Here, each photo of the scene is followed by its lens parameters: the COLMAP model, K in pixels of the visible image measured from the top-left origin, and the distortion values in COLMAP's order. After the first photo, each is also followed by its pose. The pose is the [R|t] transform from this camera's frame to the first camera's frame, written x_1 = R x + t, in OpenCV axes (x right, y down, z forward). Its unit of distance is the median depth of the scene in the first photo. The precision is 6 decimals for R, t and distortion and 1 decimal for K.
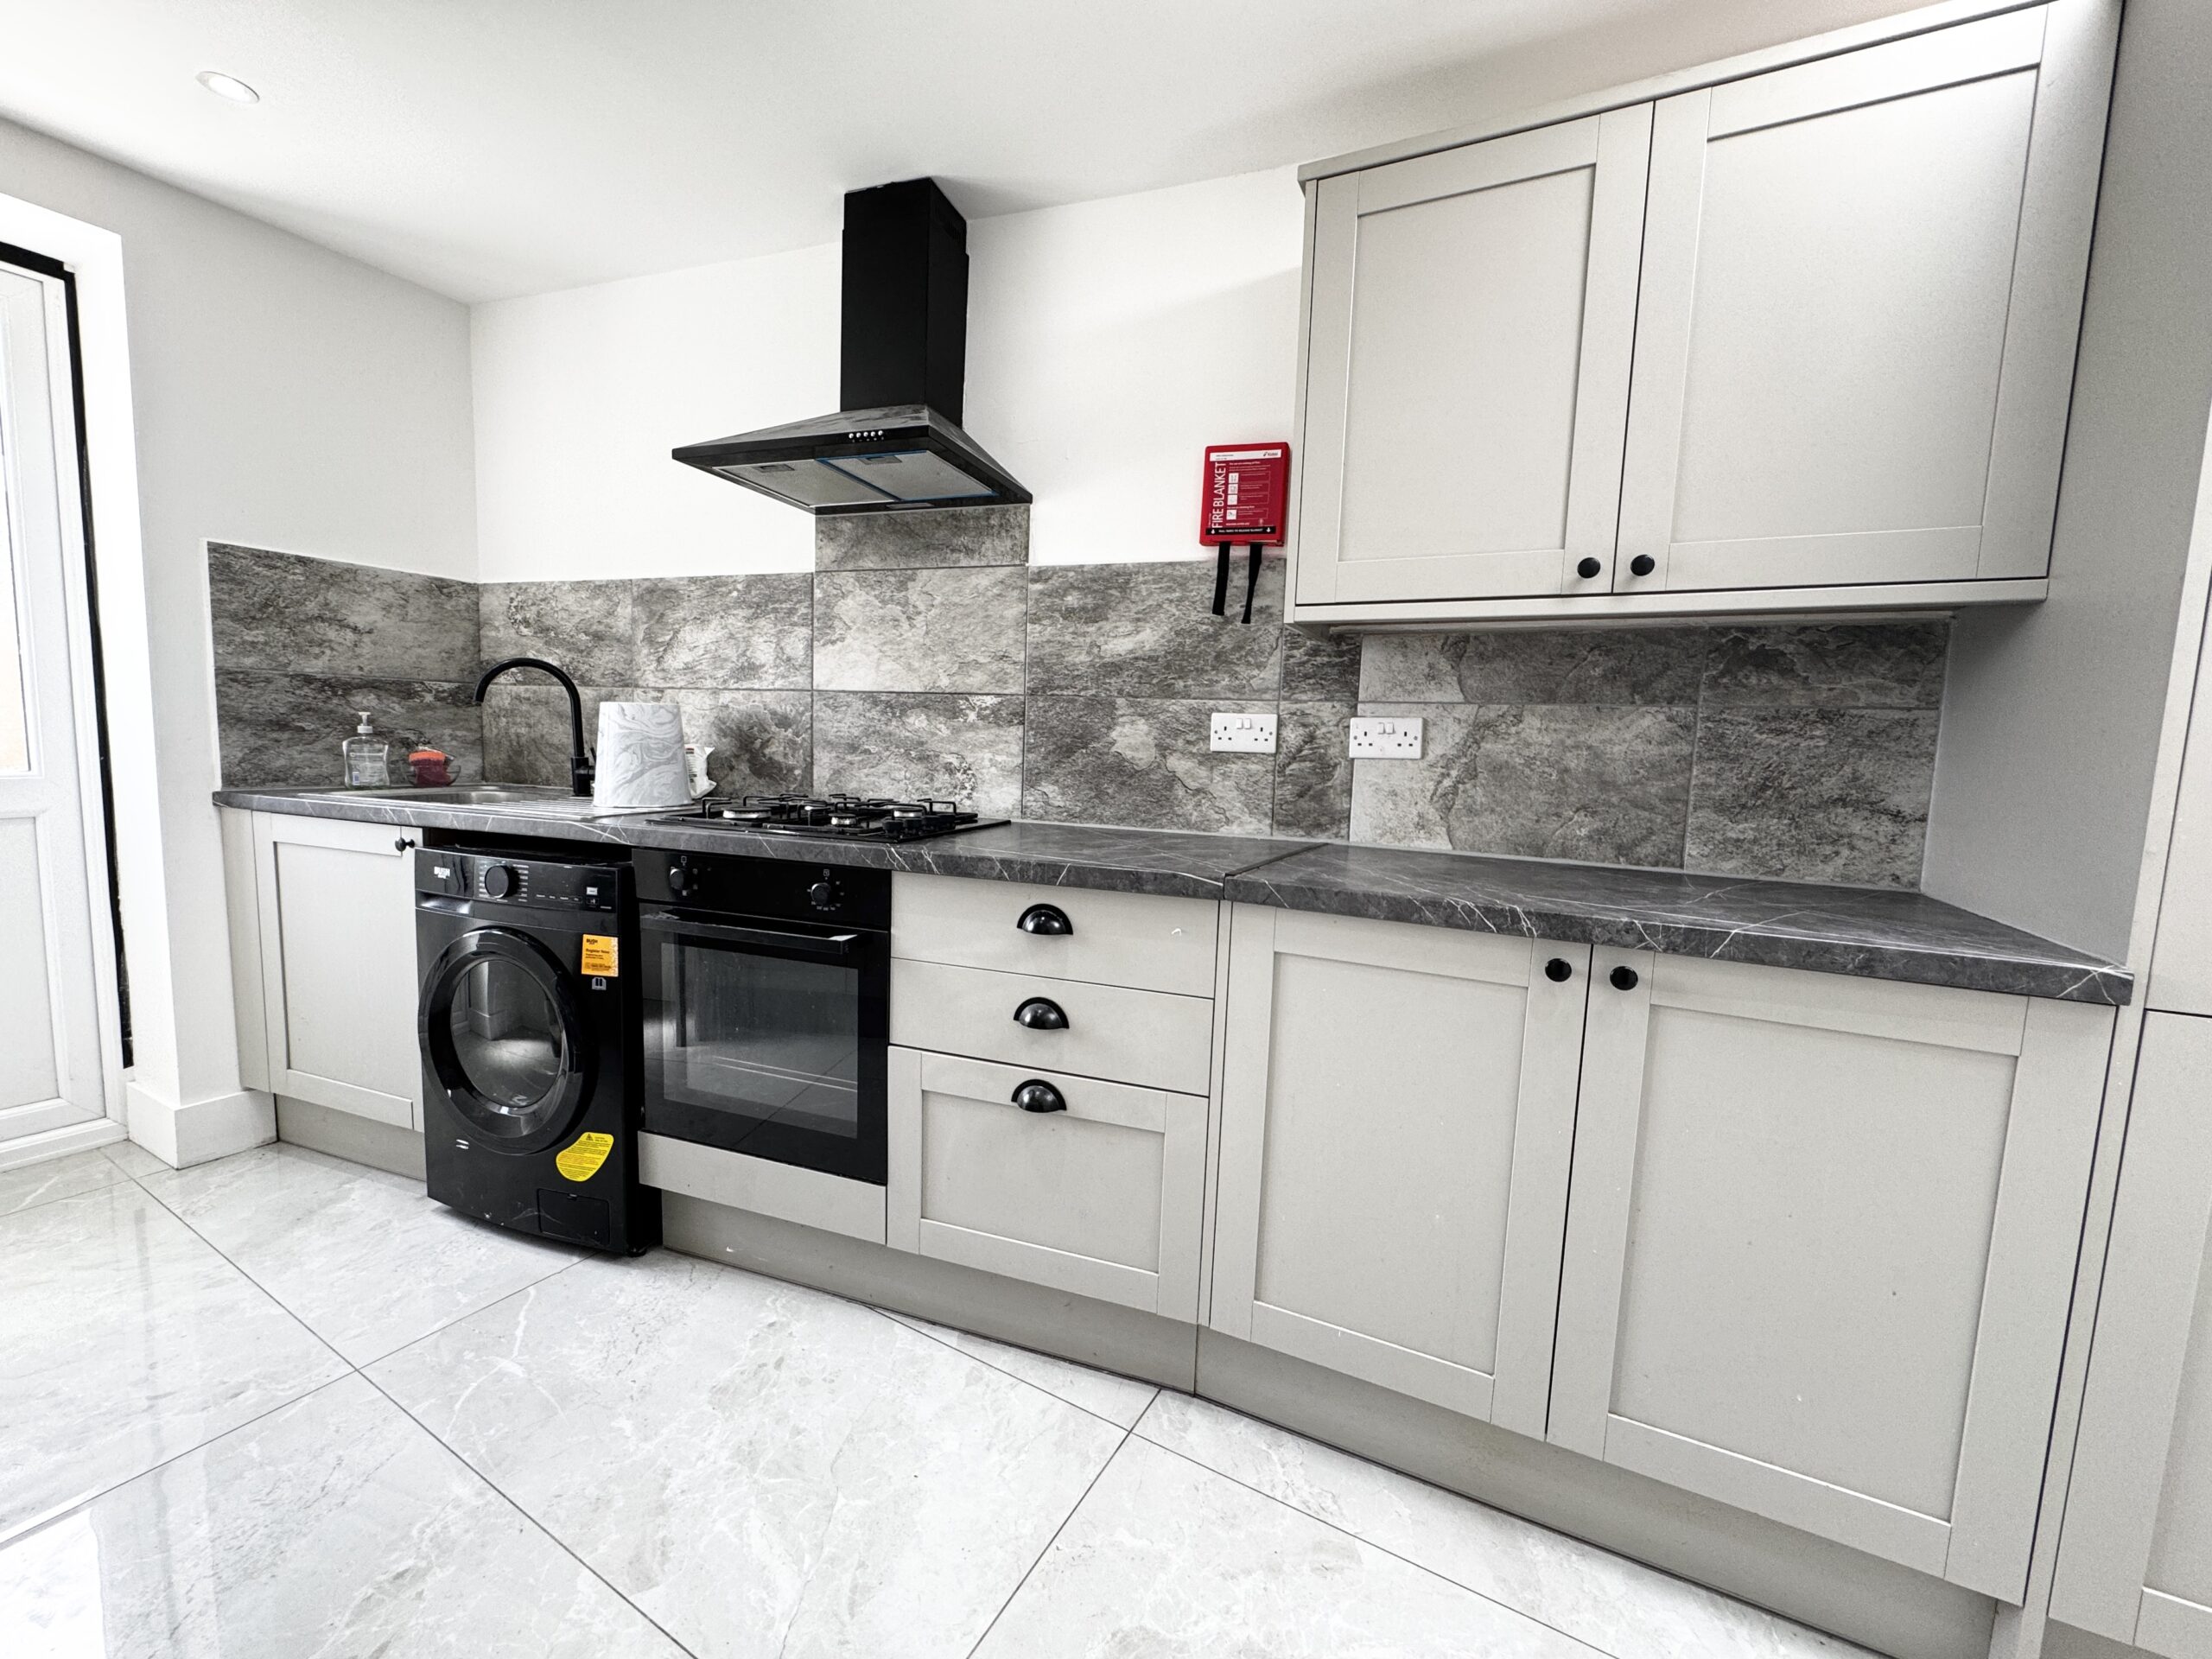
lens RADIAL K [[885.7, 0, 1107.3], [0, 885.7, 829.4], [0, 0, 1]] dist [-0.000873, 0.000339]
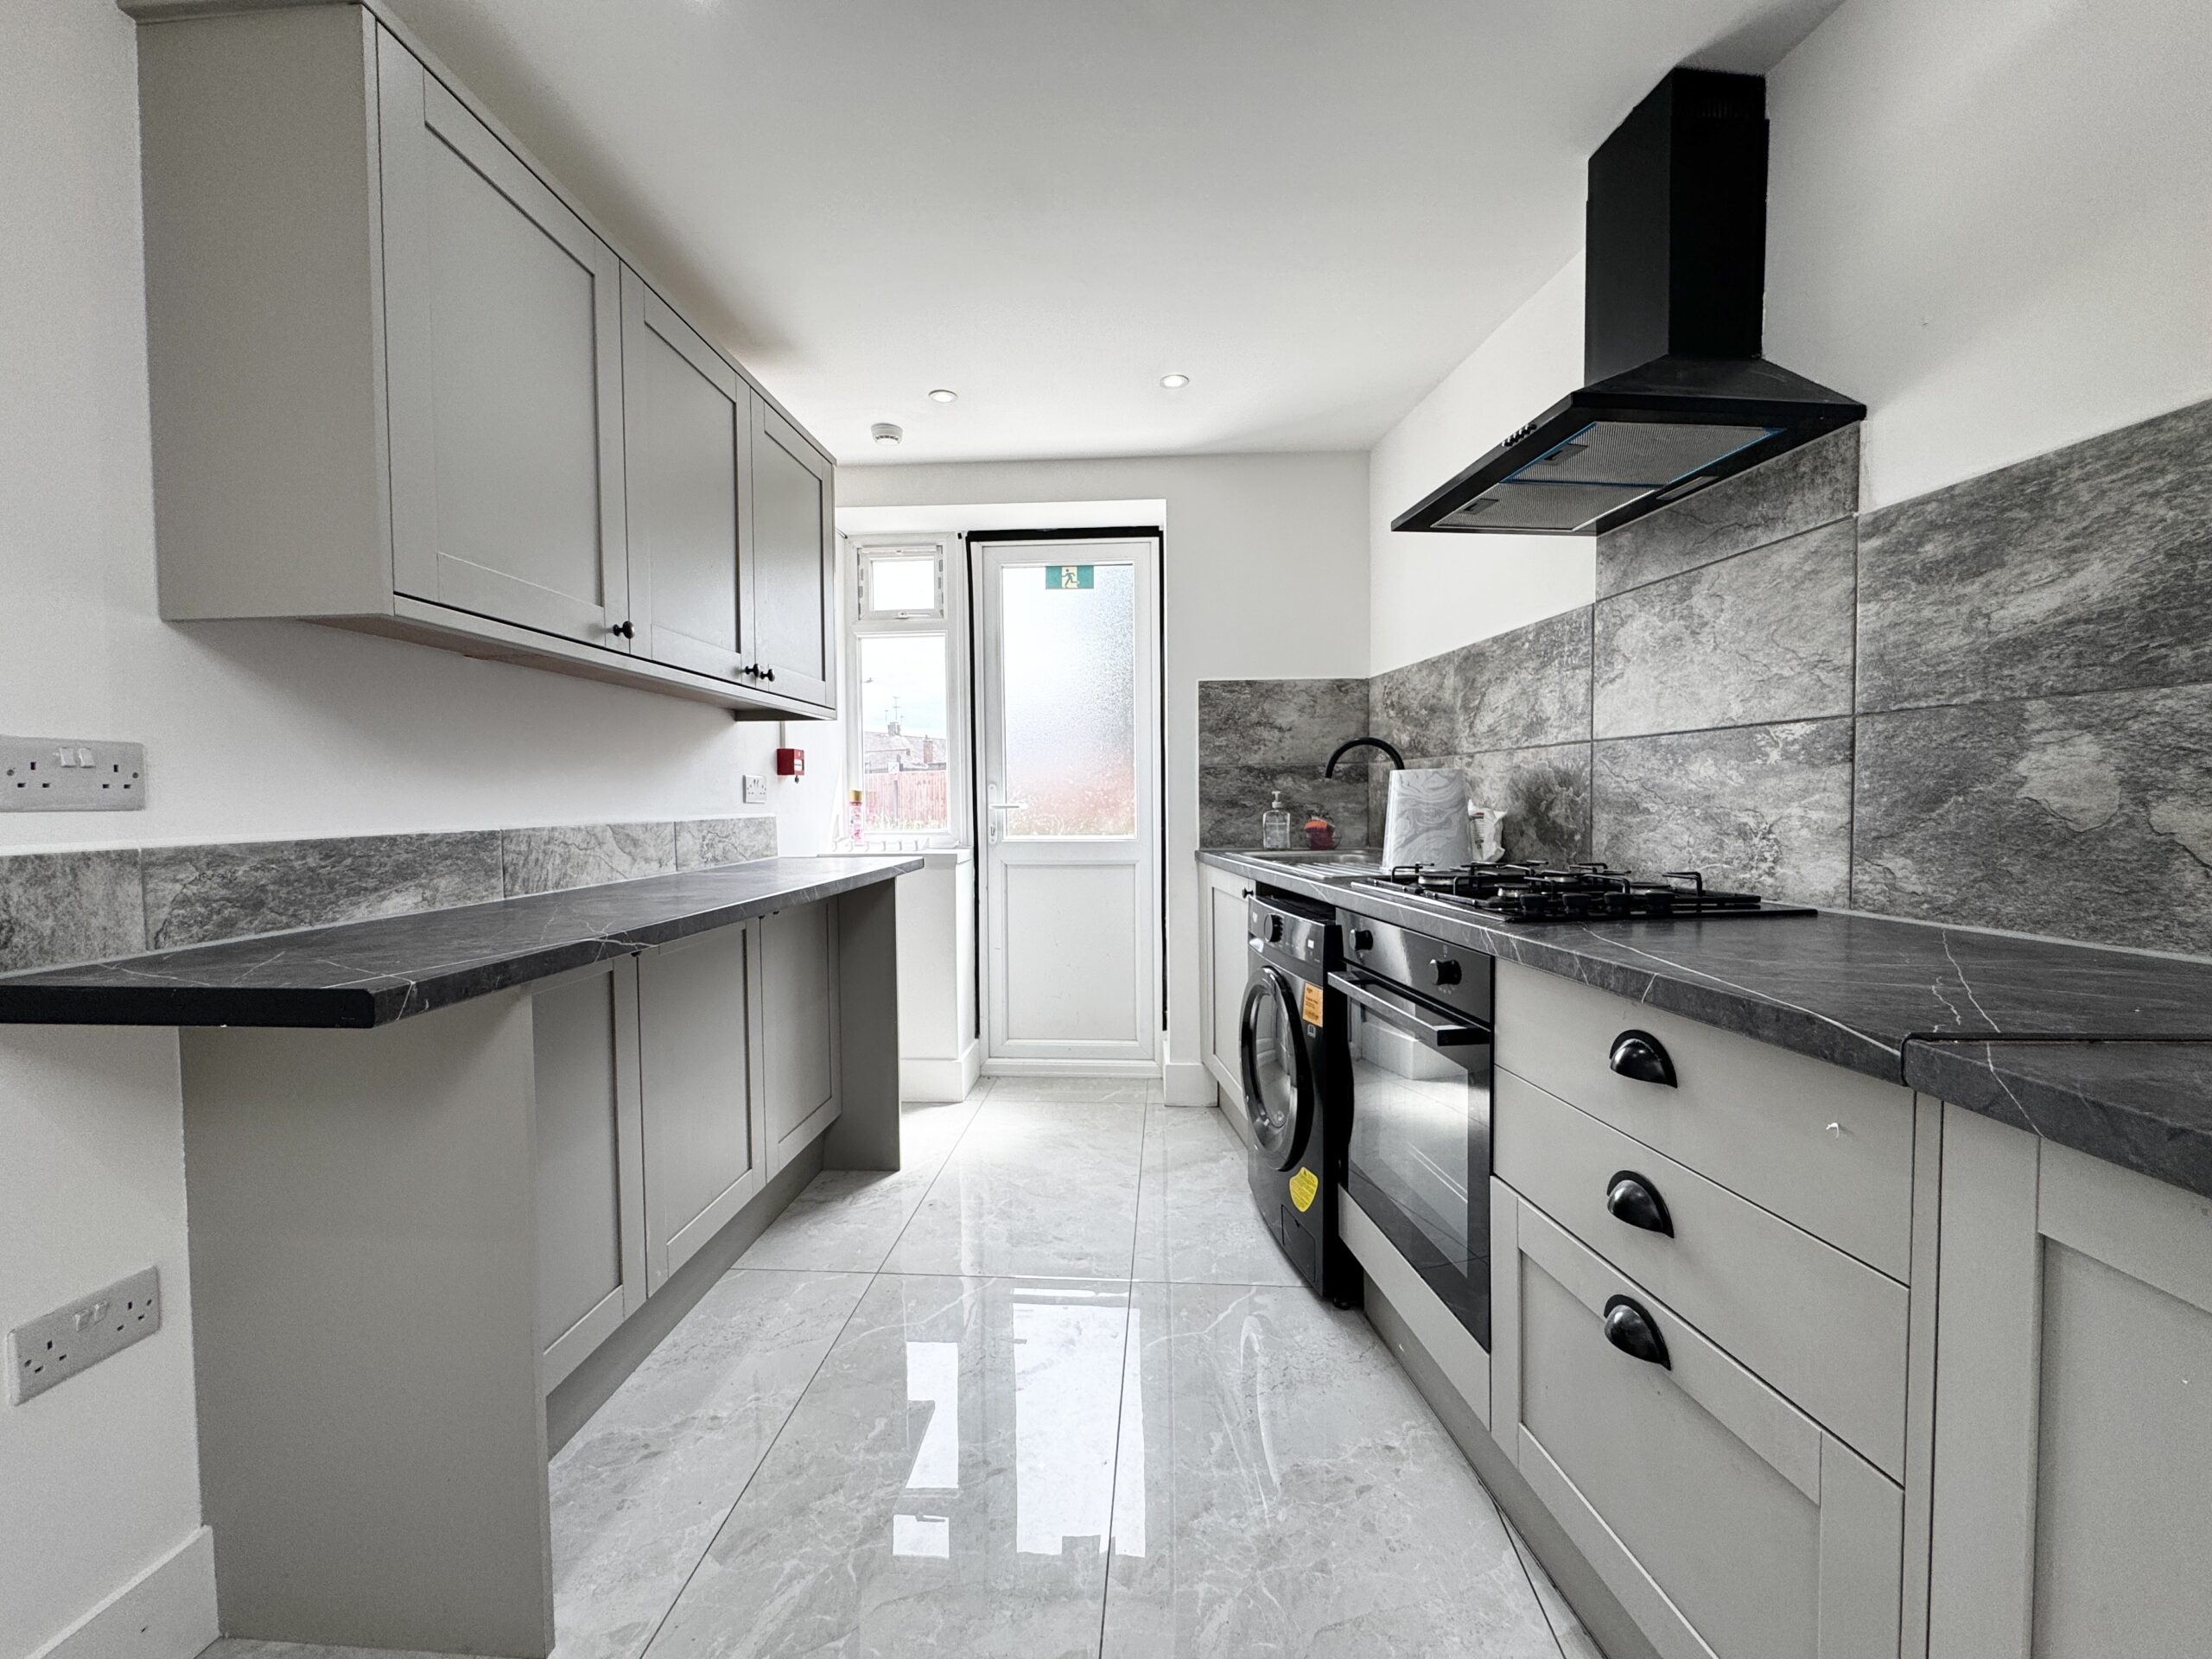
lens RADIAL K [[885.7, 0, 1106.1], [0, 885.7, 830.5], [0, 0, 1]] dist [-0.000873, 0.000339]
pose [[0.433329, -0.006974, -0.901209, 0.244981], [-0.066147, 0.997027, -0.039522, -0.008131], [0.898805, 0.076738, 0.431580, 0.242711]]
